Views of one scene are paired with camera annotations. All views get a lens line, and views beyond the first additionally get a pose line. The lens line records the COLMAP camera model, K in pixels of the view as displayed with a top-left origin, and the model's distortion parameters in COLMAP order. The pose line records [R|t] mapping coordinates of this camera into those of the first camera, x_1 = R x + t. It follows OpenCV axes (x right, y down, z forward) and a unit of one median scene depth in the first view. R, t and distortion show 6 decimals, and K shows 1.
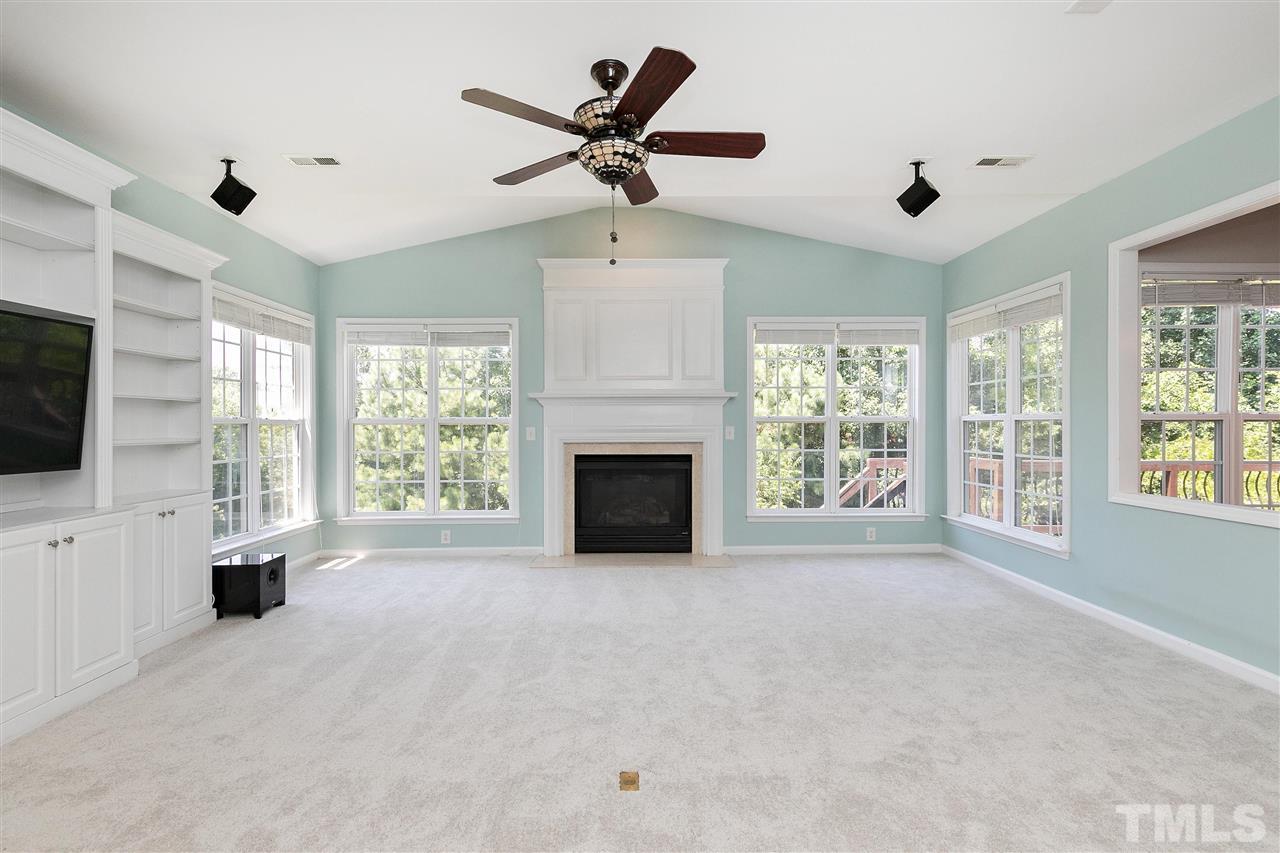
lens RADIAL K [[573.0, 0, 640.0], [0, 573.0, 426.5], [0, 0, 1]] dist [0.014115, -0.000235]
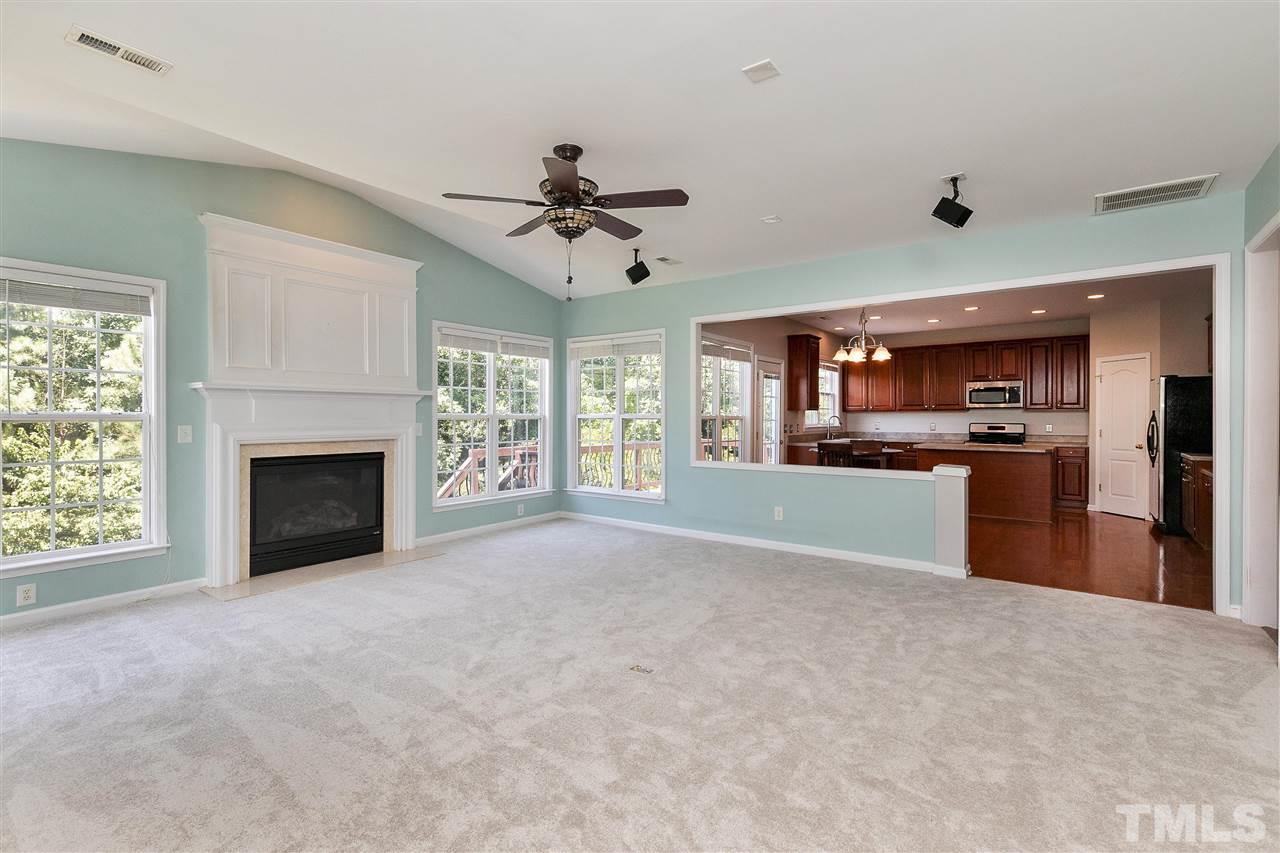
lens RADIAL K [[582.0, 0, 641.4], [0, 582.0, 421.9], [0, 0, 1]] dist [0.007556, -0.000262]
pose [[0.606235, -0.004352, 0.795274, -0.459419], [-0.000539, 0.999983, 0.005883, -0.009461], [-0.795286, -0.003995, 0.606222, 0.037806]]
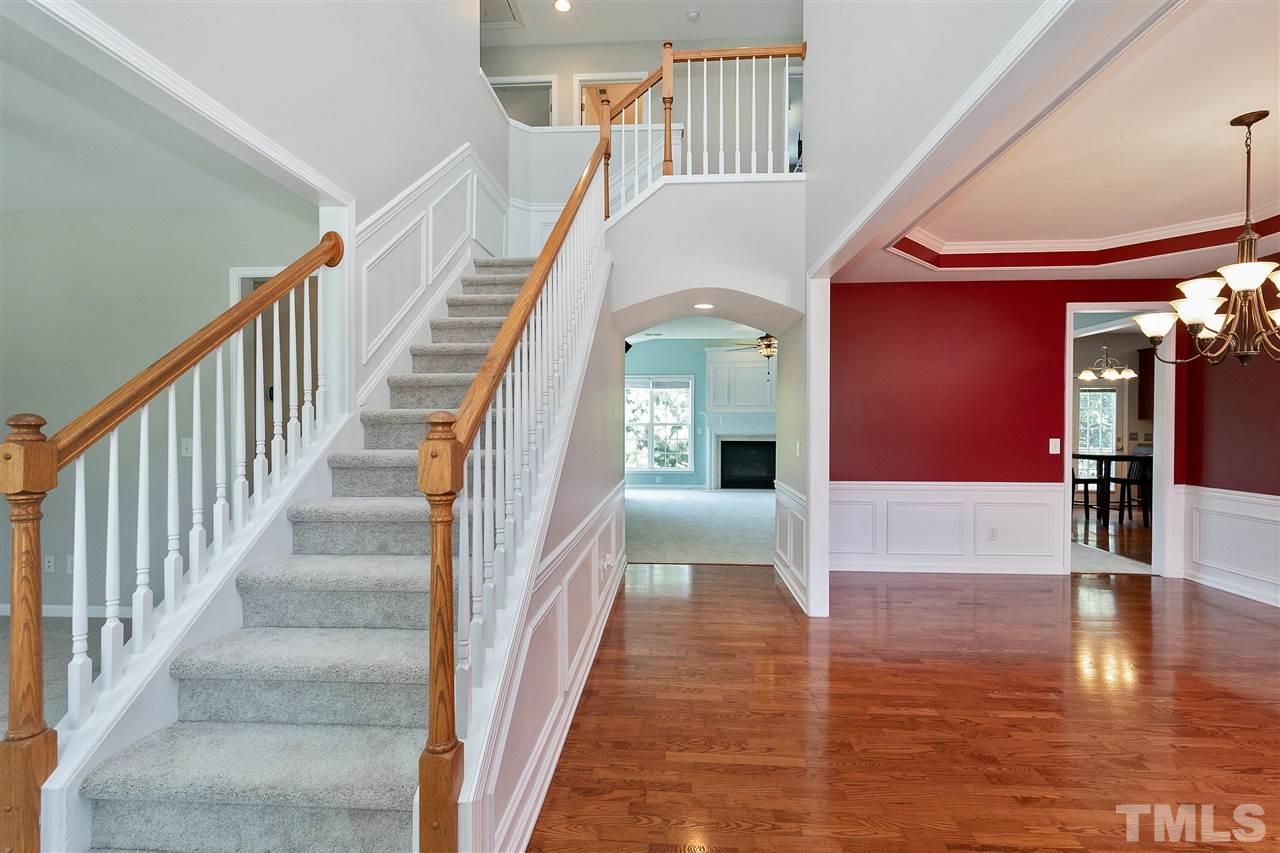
lens RADIAL K [[582.0, 0, 641.4], [0, 582.0, 421.9], [0, 0, 1]] dist [0.007556, -0.000262]
pose [[0.996455, 0.004486, -0.084011, -0.231803], [-0.004726, 0.999985, -0.002656, -0.013048], [0.083997, 0.003043, 0.996461, -1.182306]]
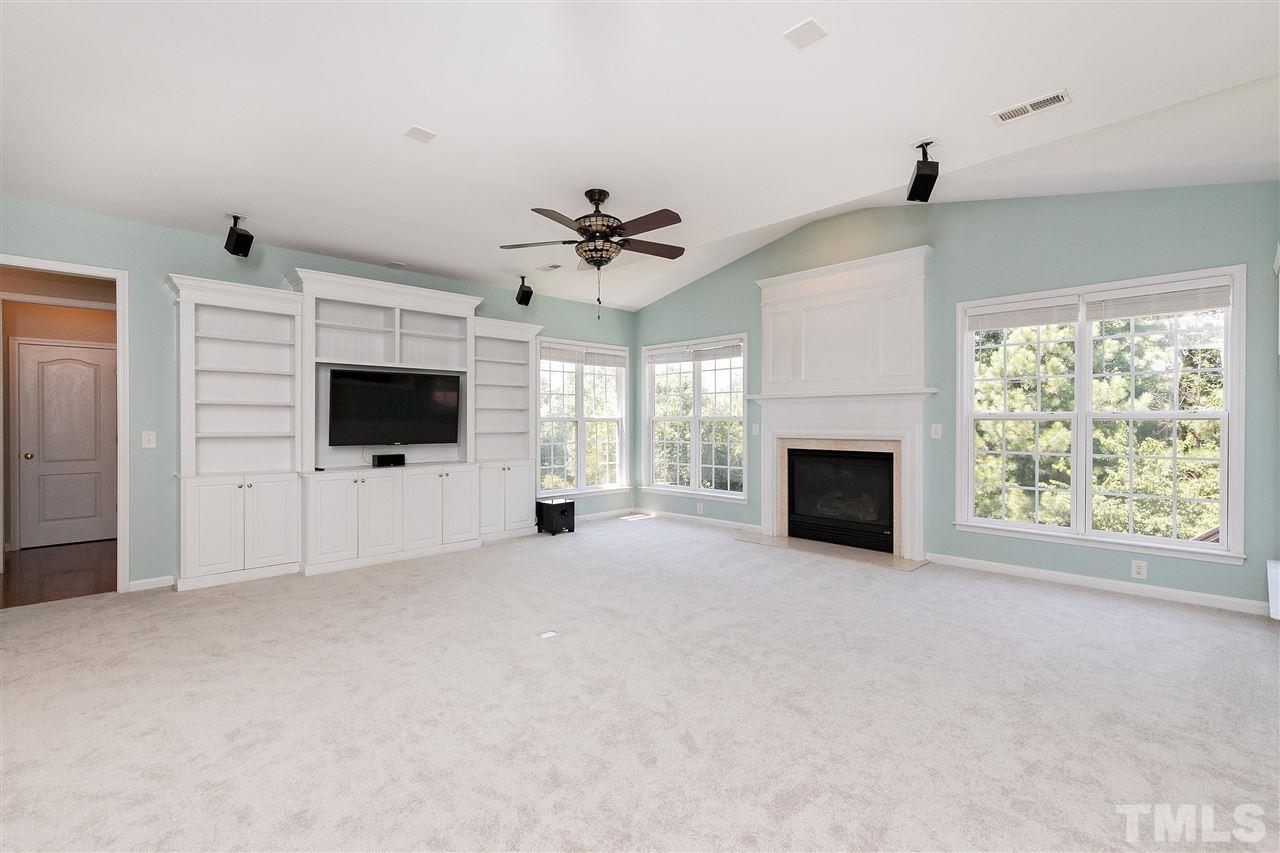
lens RADIAL K [[582.0, 0, 641.4], [0, 582.0, 421.9], [0, 0, 1]] dist [0.007556, -0.000262]
pose [[0.685957, 0.002518, -0.727638, 0.540676], [-0.001612, 0.999997, 0.001941, -0.005185], [0.727640, -0.000158, 0.685959, 0.007608]]
